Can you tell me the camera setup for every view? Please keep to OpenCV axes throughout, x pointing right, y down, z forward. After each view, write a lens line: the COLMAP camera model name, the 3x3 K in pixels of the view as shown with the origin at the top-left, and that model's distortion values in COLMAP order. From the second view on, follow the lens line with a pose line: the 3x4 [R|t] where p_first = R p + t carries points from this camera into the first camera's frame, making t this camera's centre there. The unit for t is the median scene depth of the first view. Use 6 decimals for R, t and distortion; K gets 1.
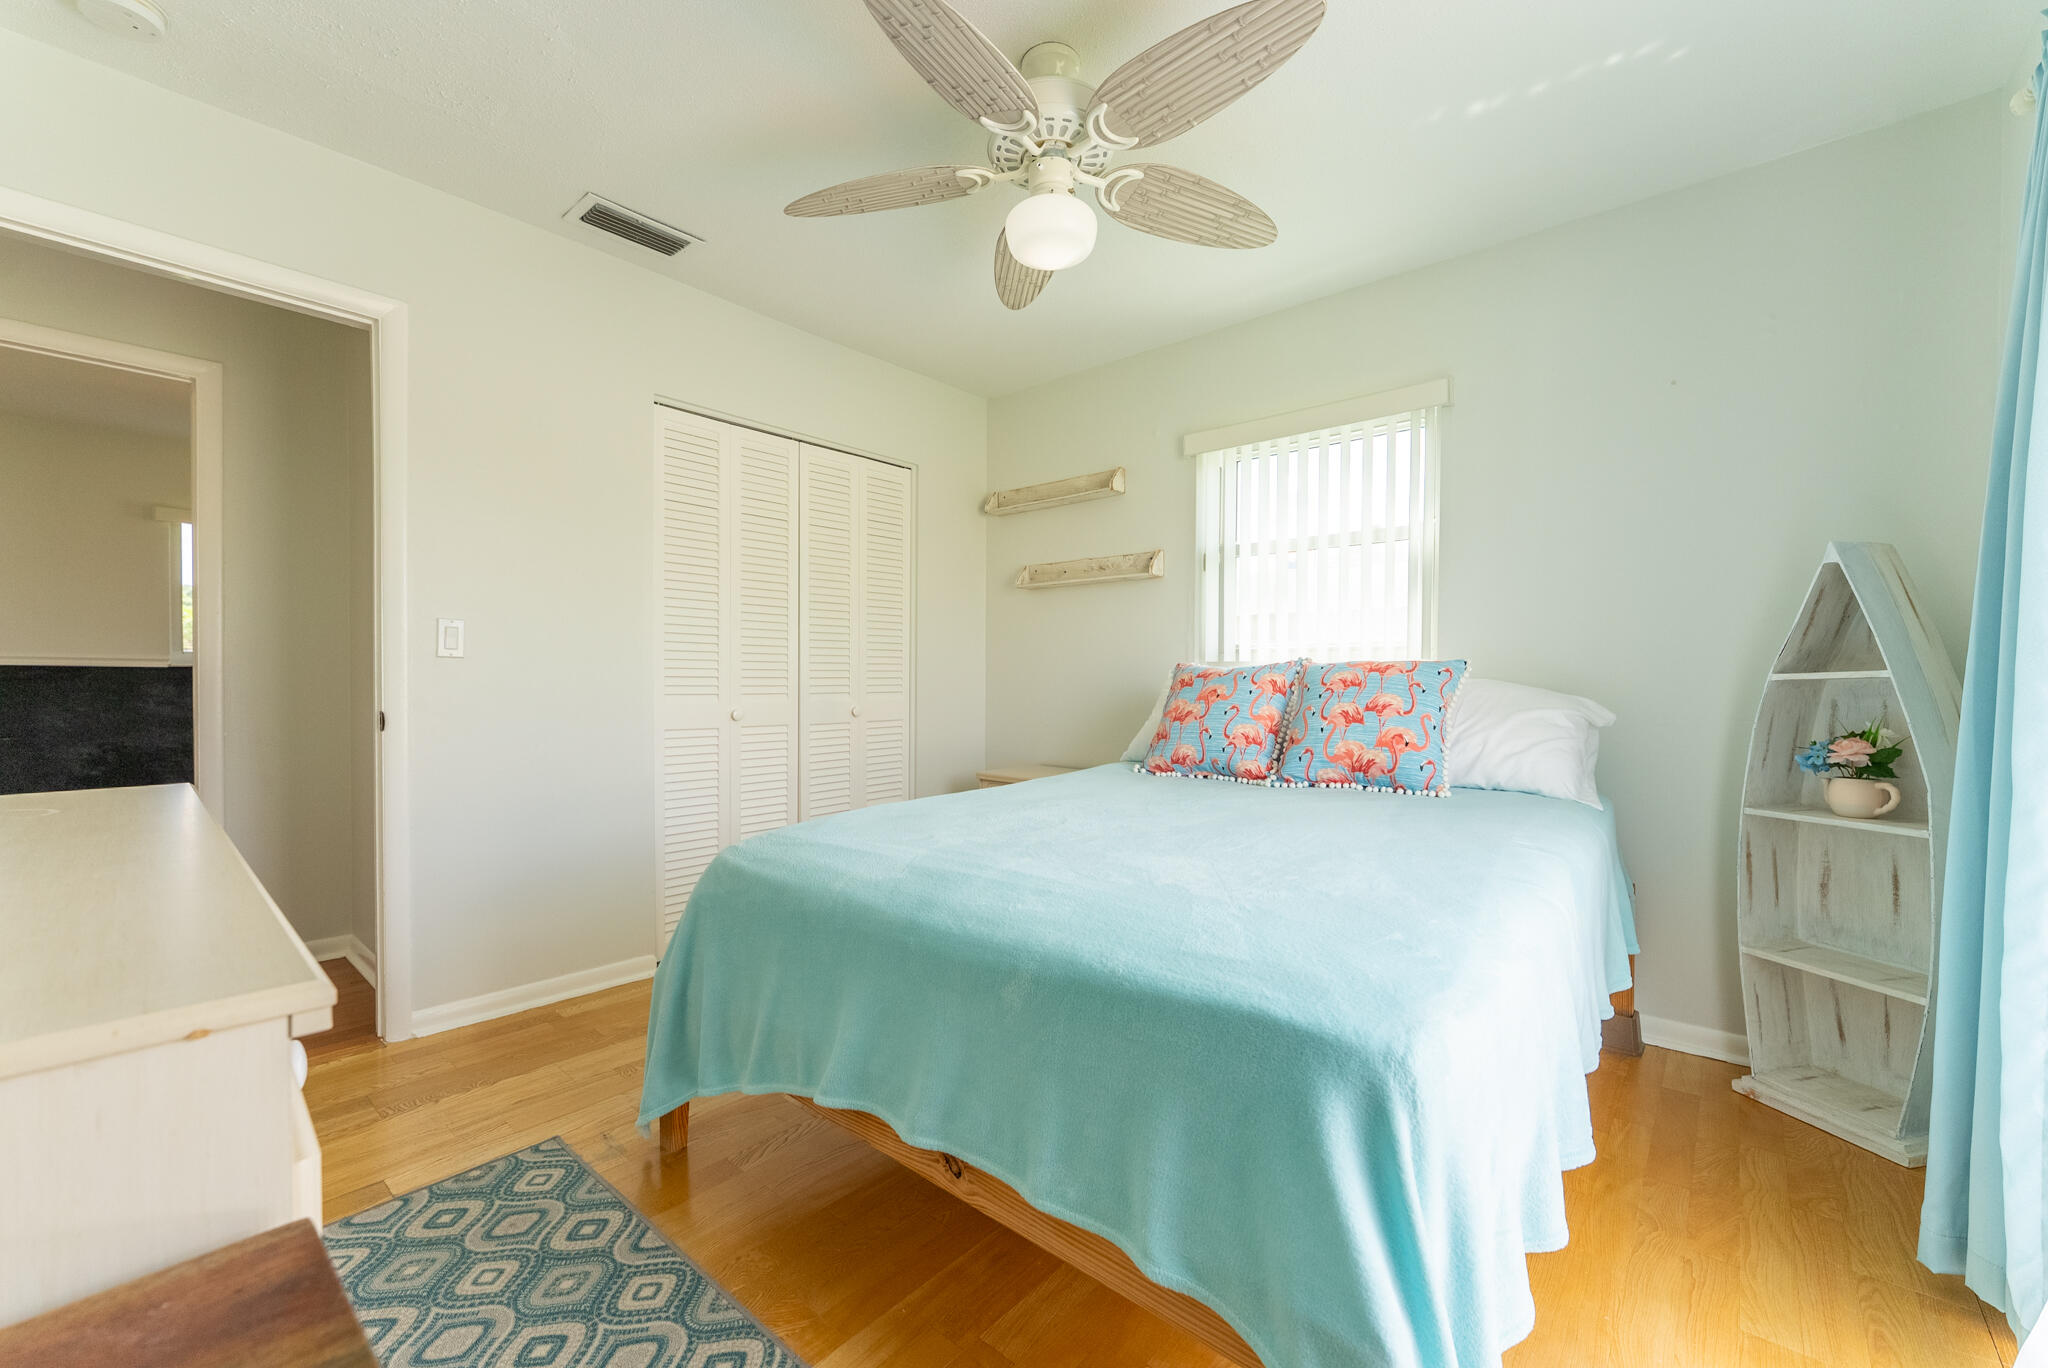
lens RADIAL K [[827.6, 0, 1021.3], [0, 827.6, 688.7], [0, 0, 1]] dist [-0.002280, -0.000803]
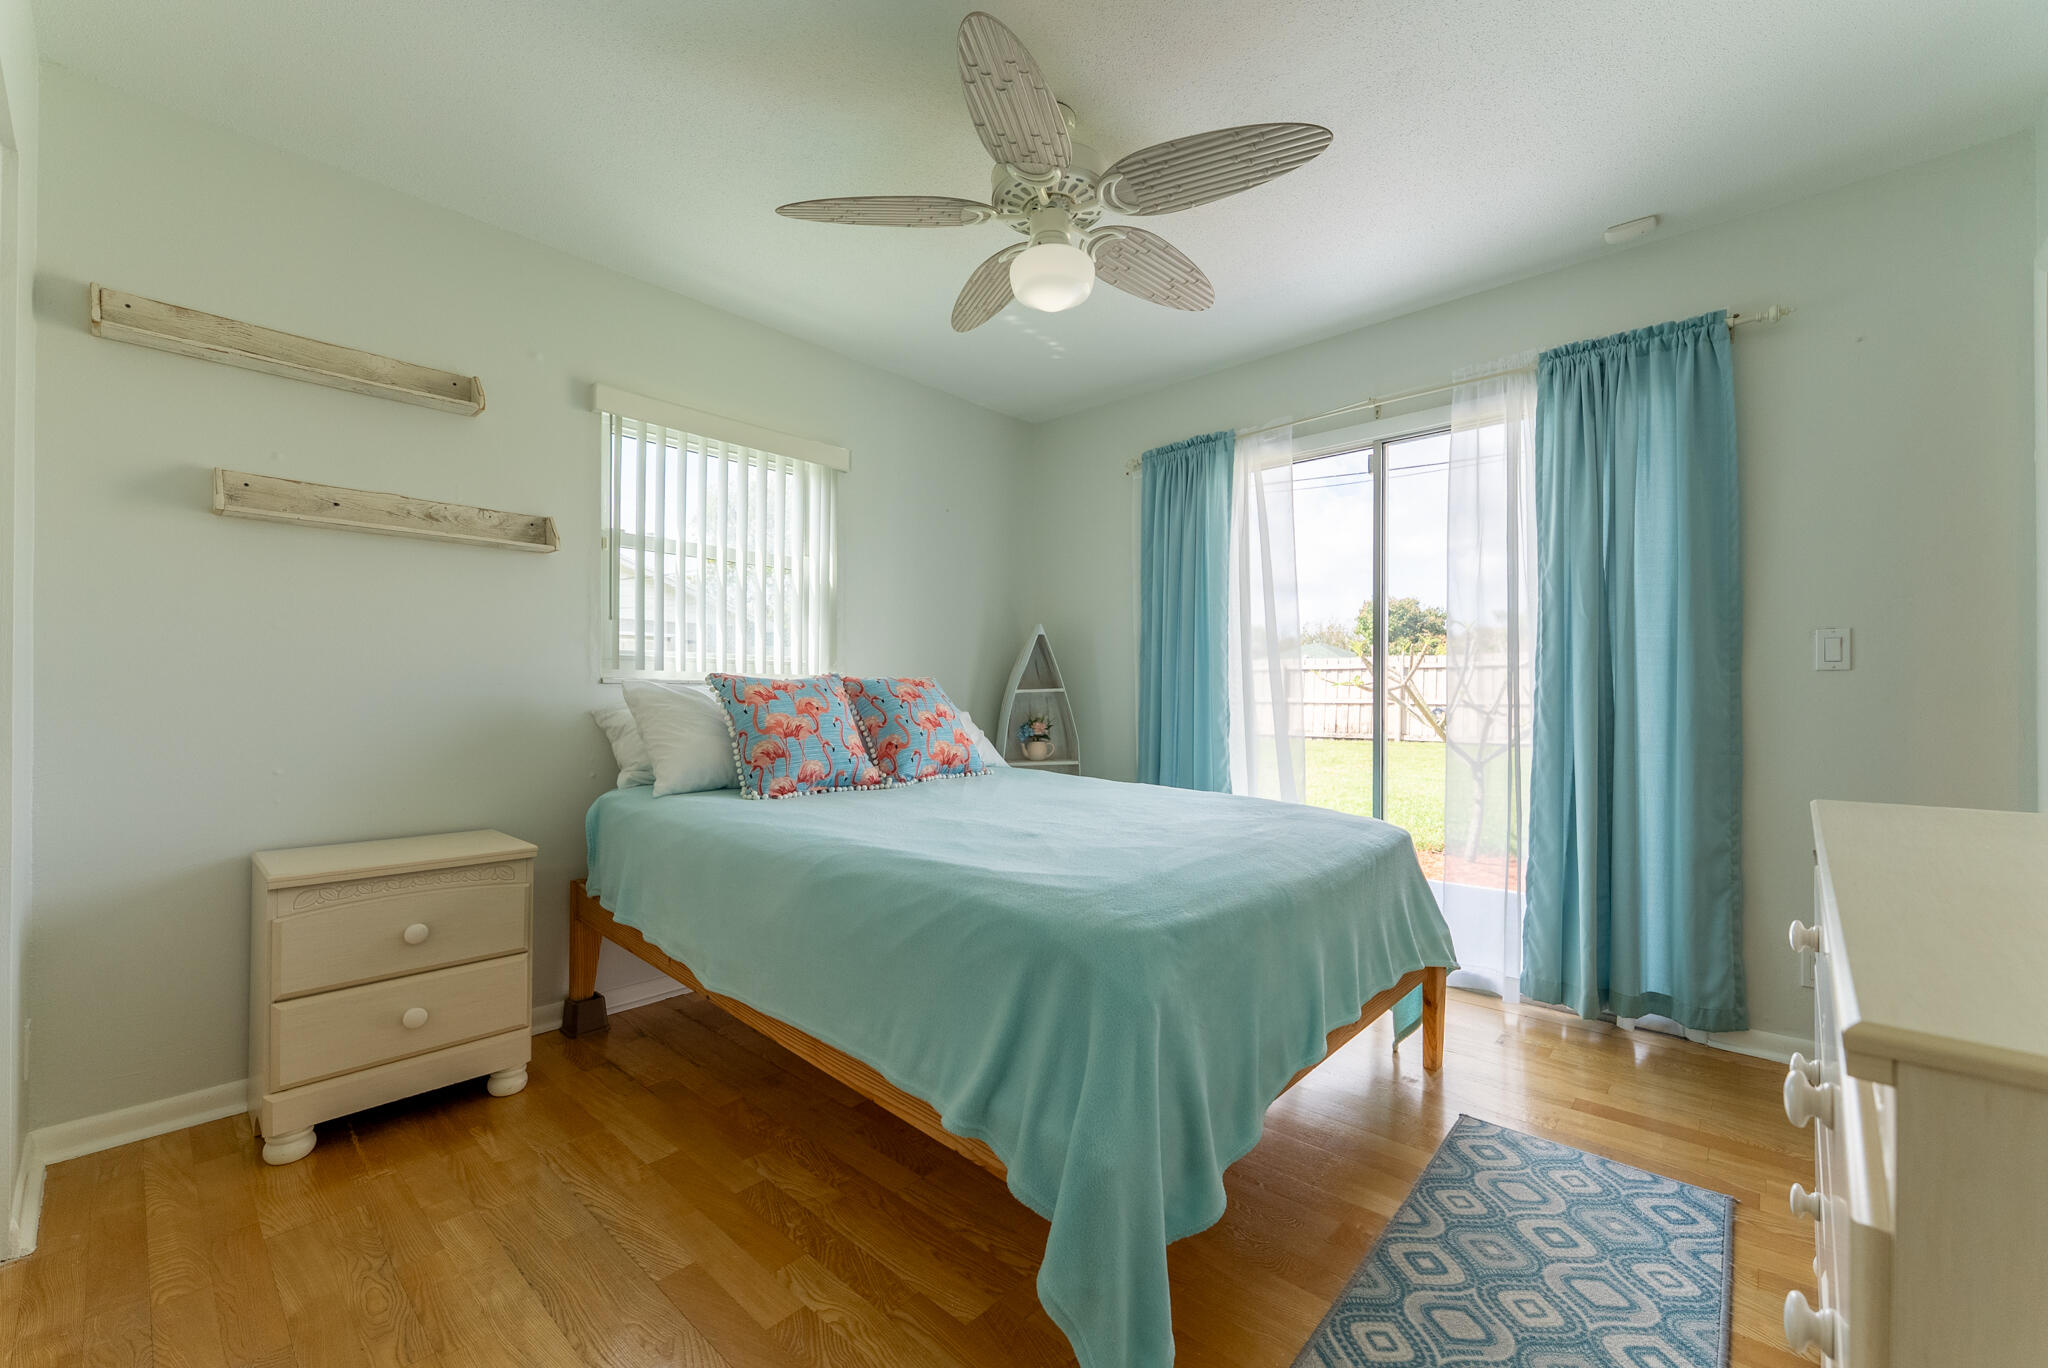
lens RADIAL K [[827.6, 0, 1023.3], [0, 827.6, 688.6], [0, 0, 1]] dist [-0.002280, -0.000803]
pose [[0.013358, 0.000527, 0.999911, -0.827132], [0.004802, 0.999988, -0.000591, -0.015037], [-0.999899, 0.004810, 0.013355, 0.818341]]
